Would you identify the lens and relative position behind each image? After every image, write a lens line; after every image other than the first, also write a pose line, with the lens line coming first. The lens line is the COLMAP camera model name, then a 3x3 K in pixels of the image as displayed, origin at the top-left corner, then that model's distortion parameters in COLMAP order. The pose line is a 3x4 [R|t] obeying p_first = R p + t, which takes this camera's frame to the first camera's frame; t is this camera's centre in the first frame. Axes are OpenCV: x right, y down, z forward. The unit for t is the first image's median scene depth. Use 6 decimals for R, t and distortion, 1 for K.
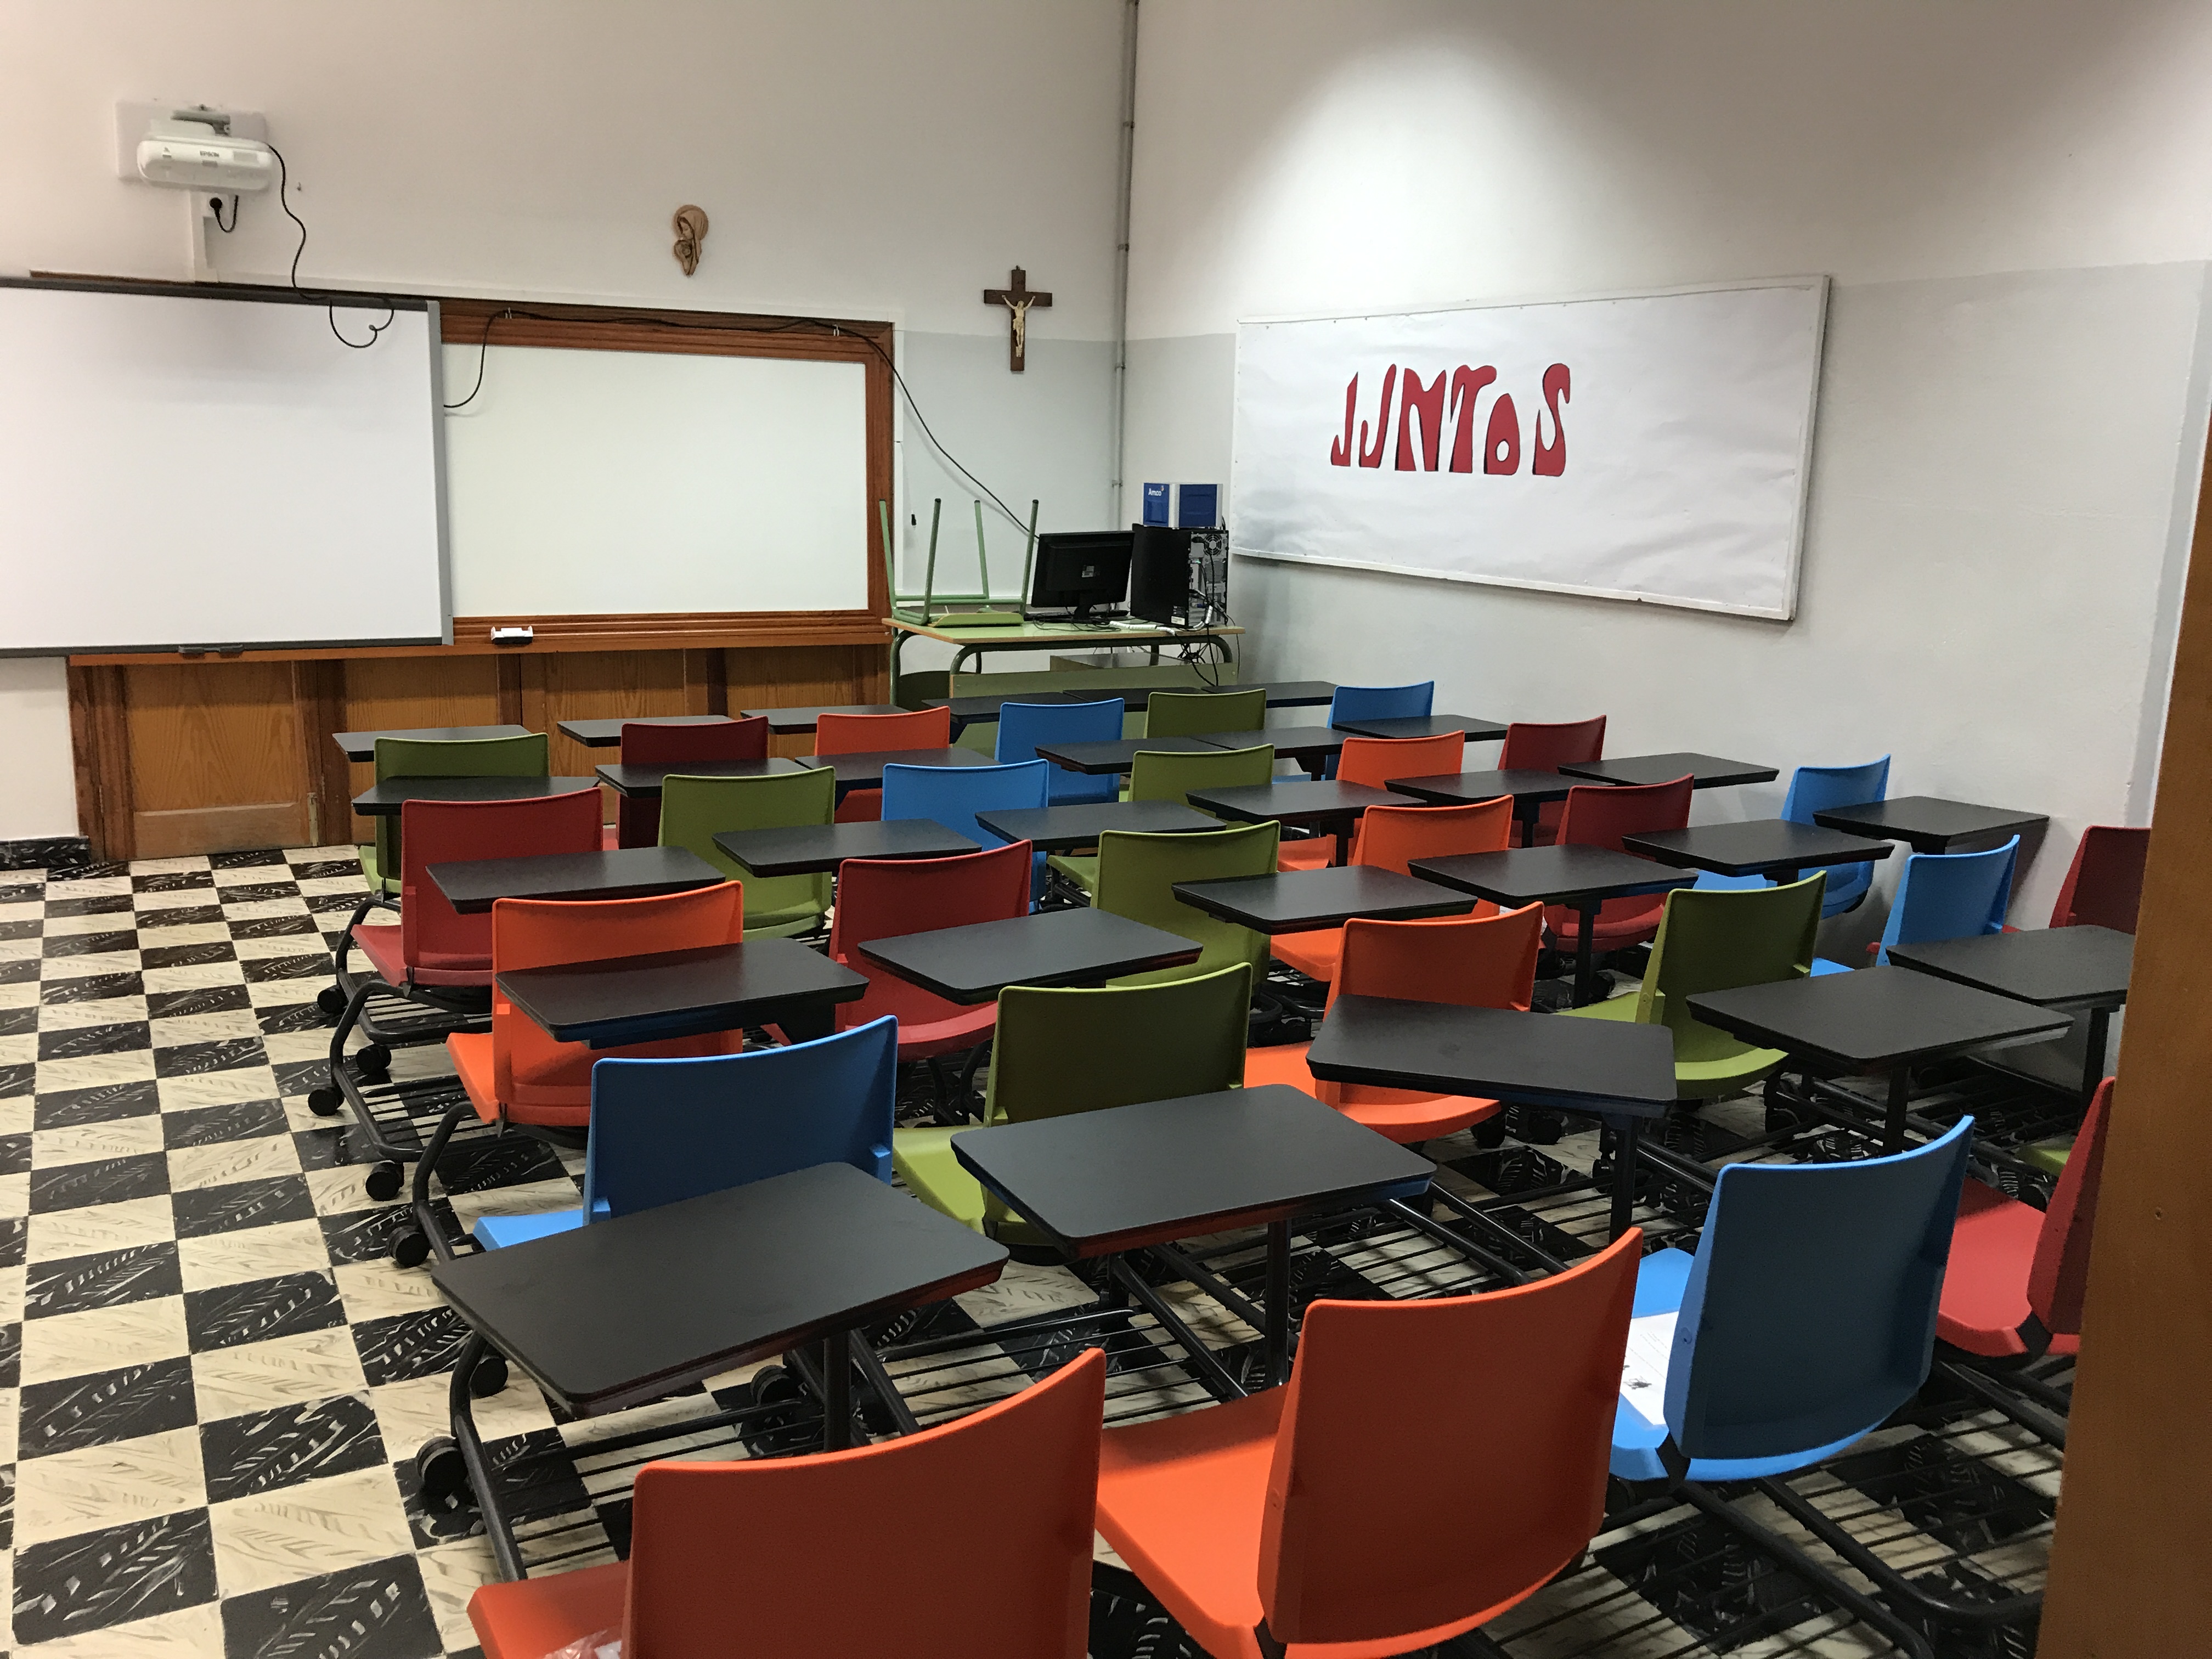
lens RADIAL K [[1842.1, 0, 1093.3], [0, 1842.1, 833.2], [0, 0, 1]] dist [0.023181, -0.015009]
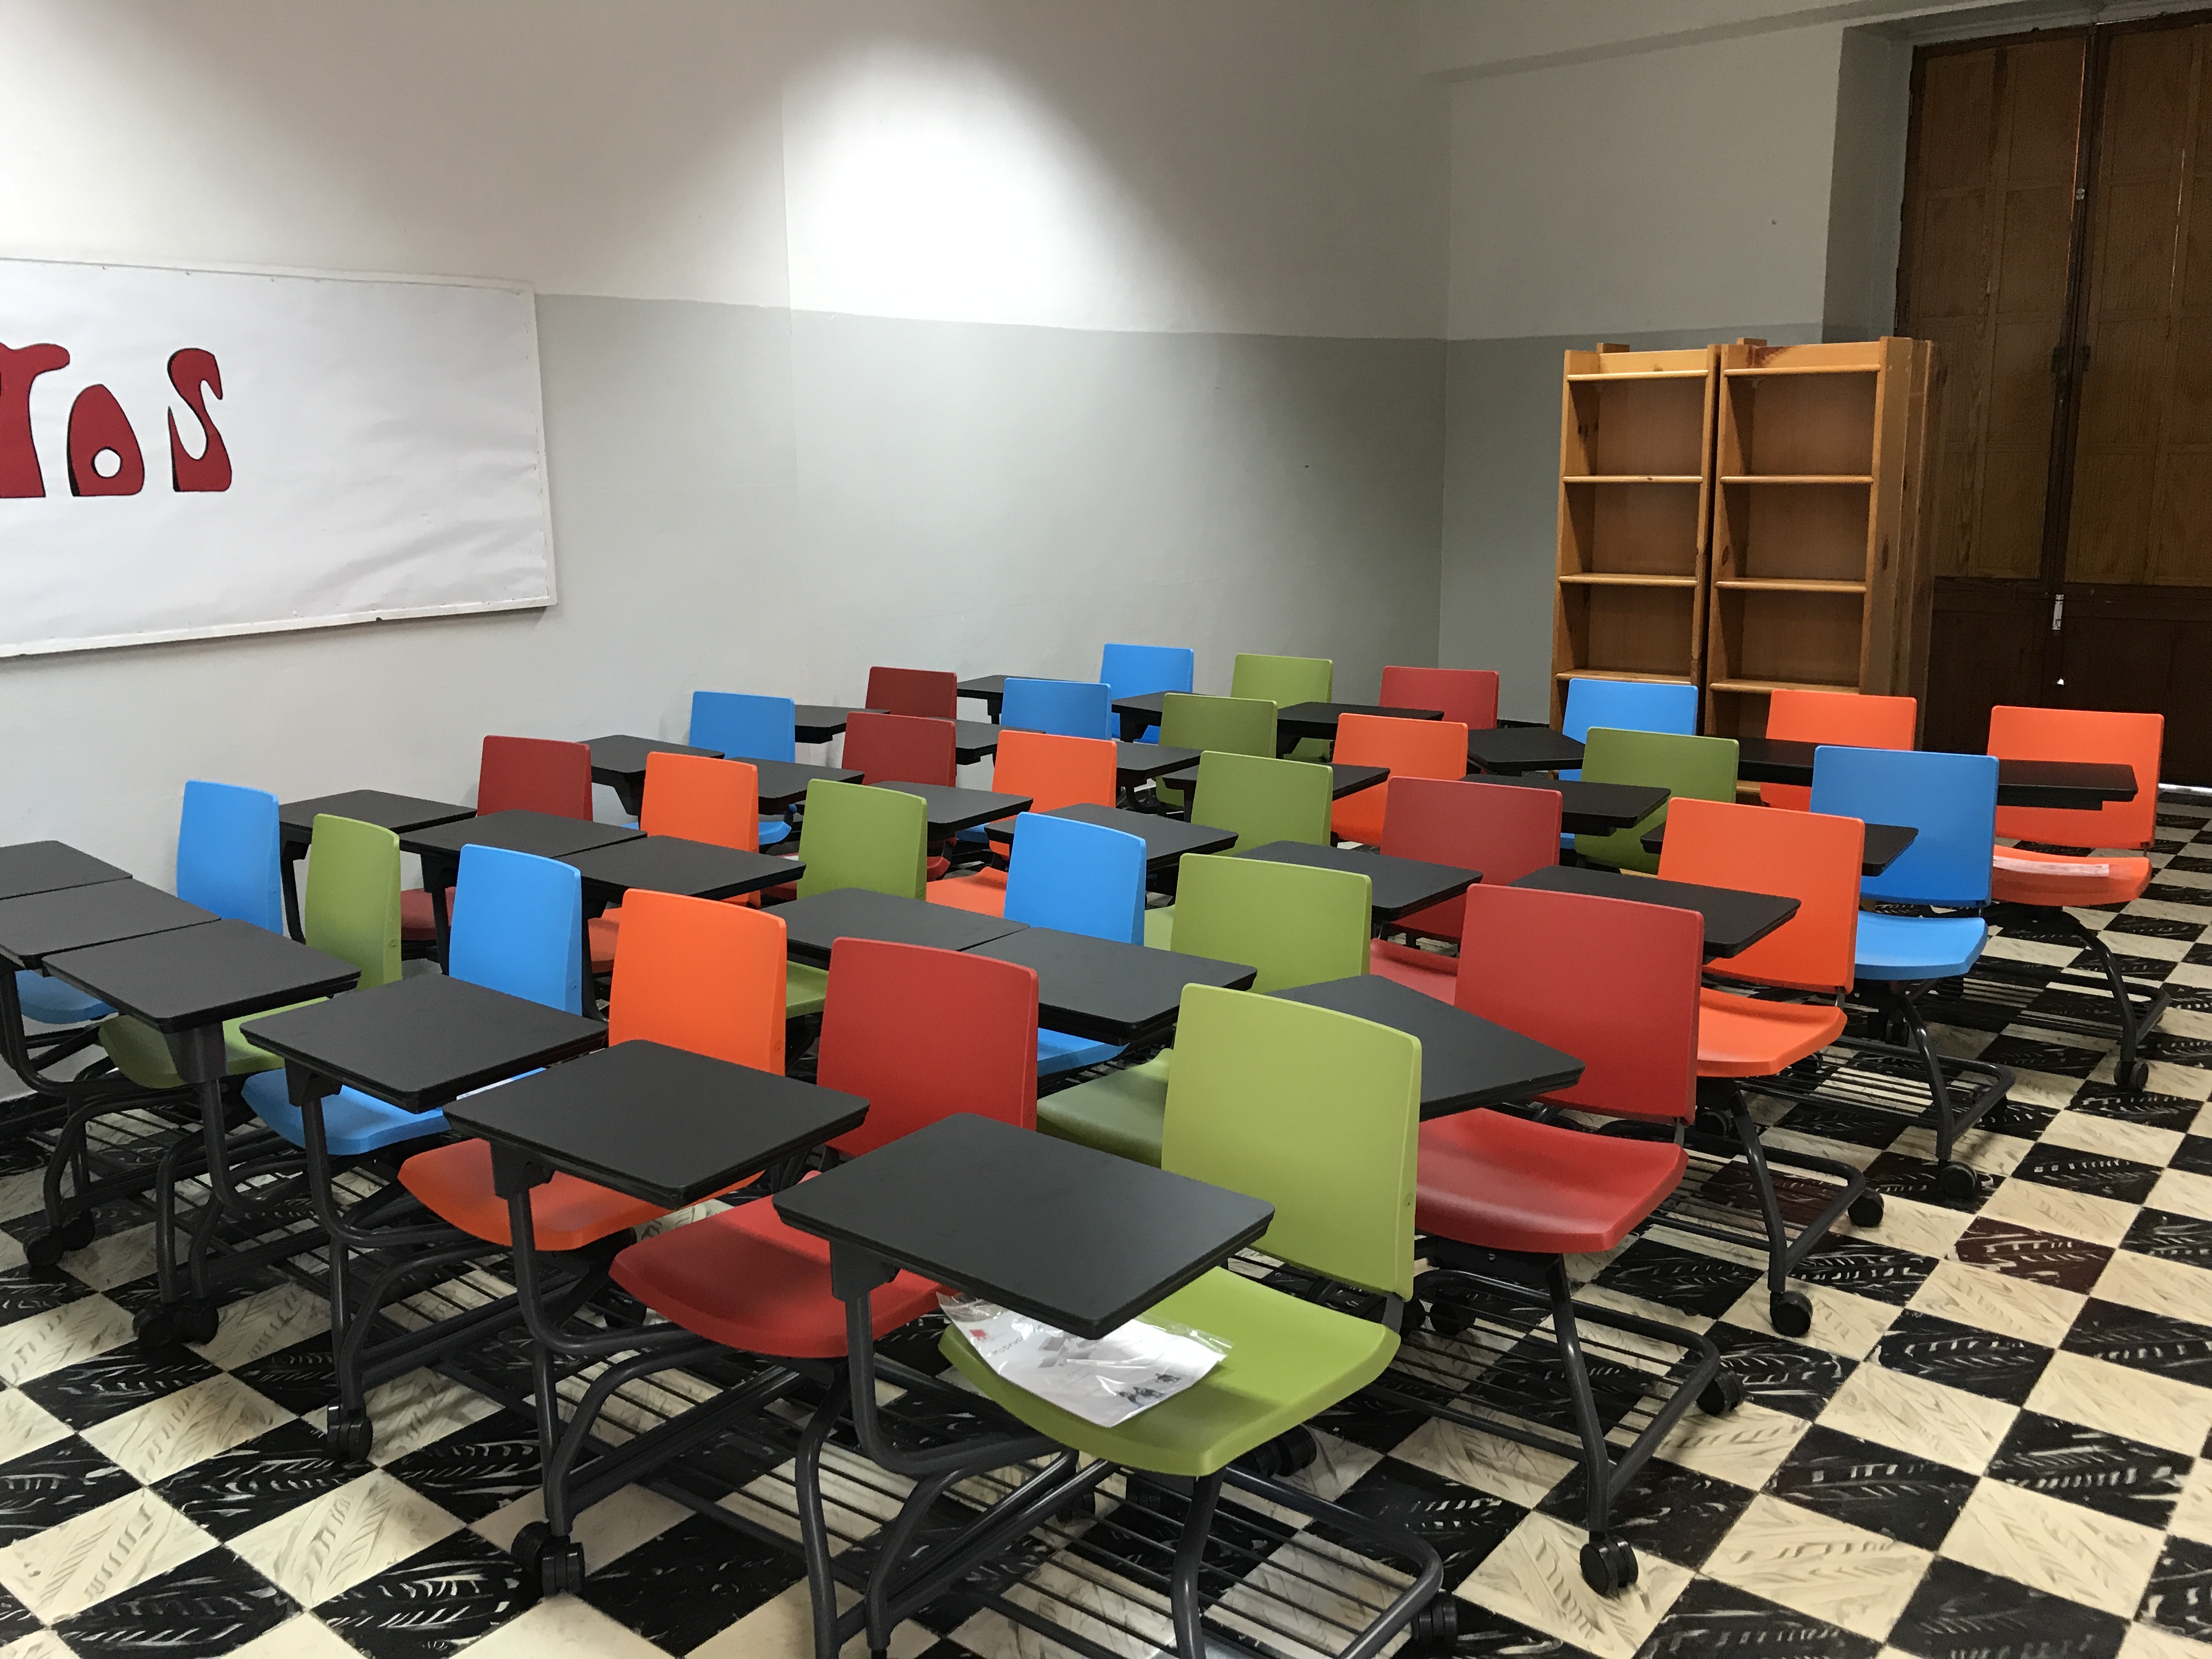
lens RADIAL K [[1842.1, 0, 1107.5], [0, 1842.1, 811.2], [0, 0, 1]] dist [0.023181, -0.015009]
pose [[-0.395321, -0.201172, 0.896243, -1.051257], [0.201371, 0.933006, 0.298246, -0.372545], [-0.896198, 0.298380, -0.328326, 1.588670]]
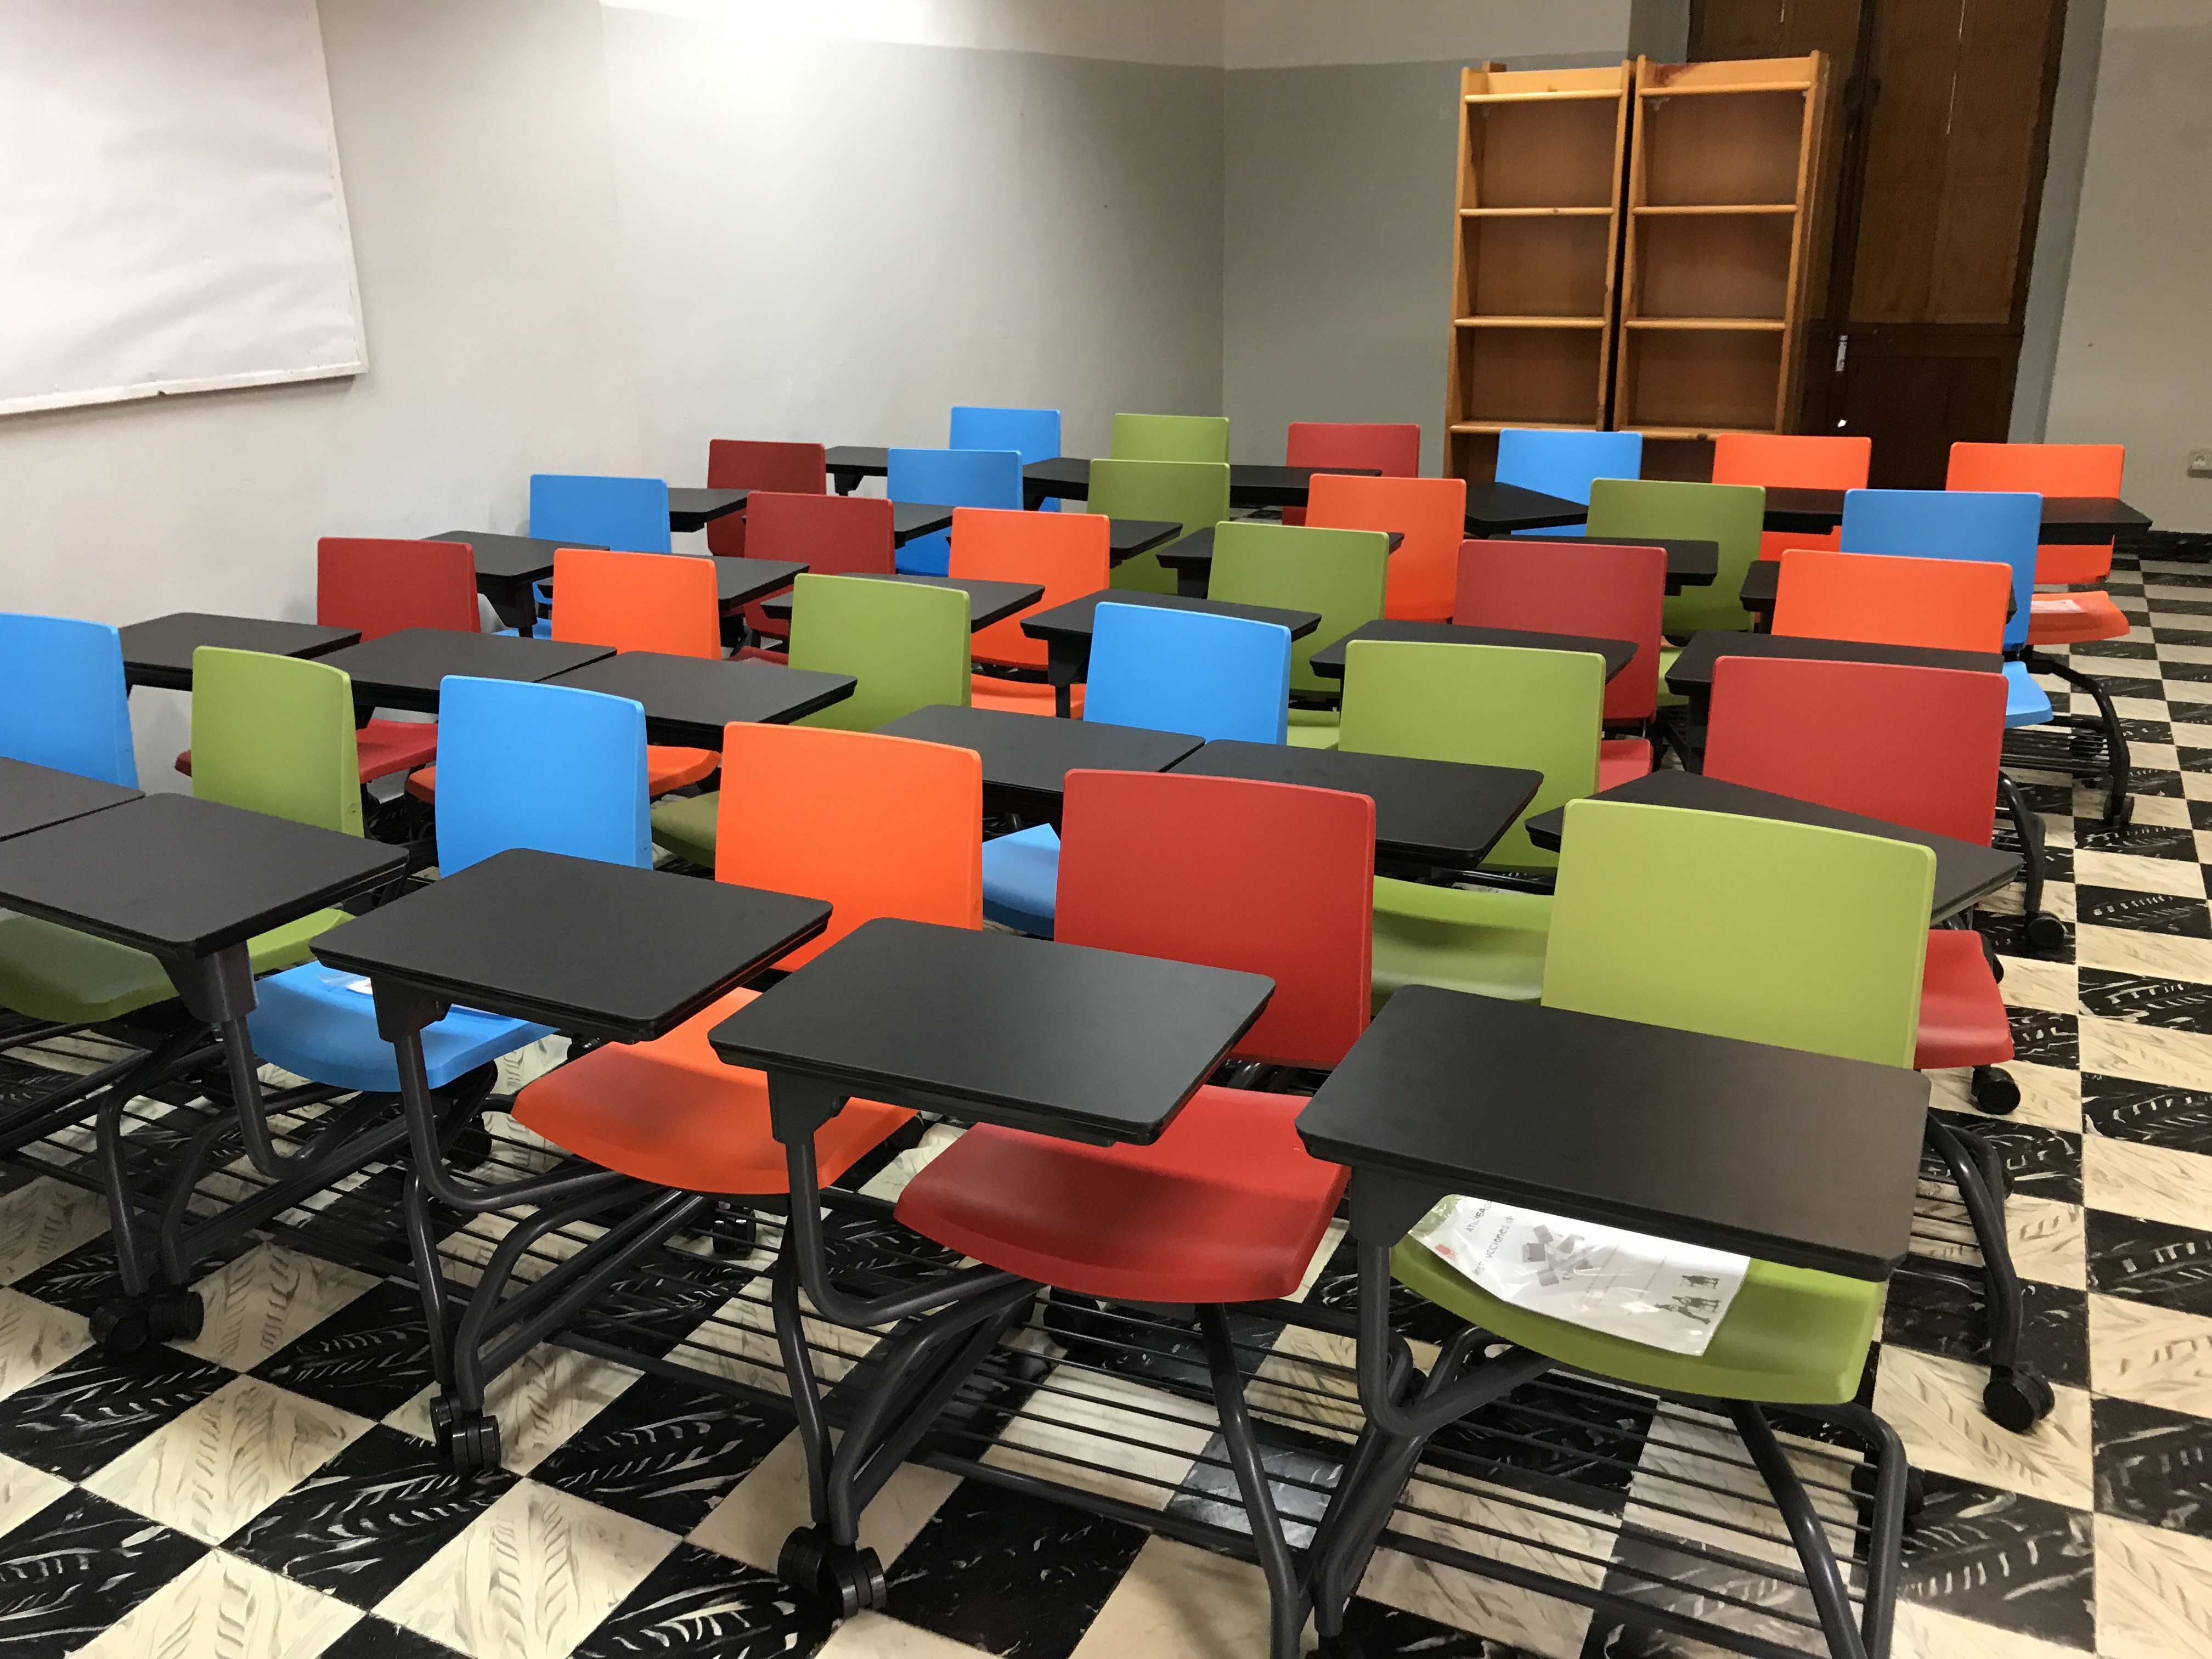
lens RADIAL K [[1842.1, 0, 1111.5], [0, 1842.1, 807.4], [0, 0, 1]] dist [0.023181, -0.015009]
pose [[-0.588358, -0.270185, 0.762126, -0.784673], [0.175760, 0.877257, 0.446687, -0.378923], [-0.789268, 0.396763, -0.468653, 1.750624]]
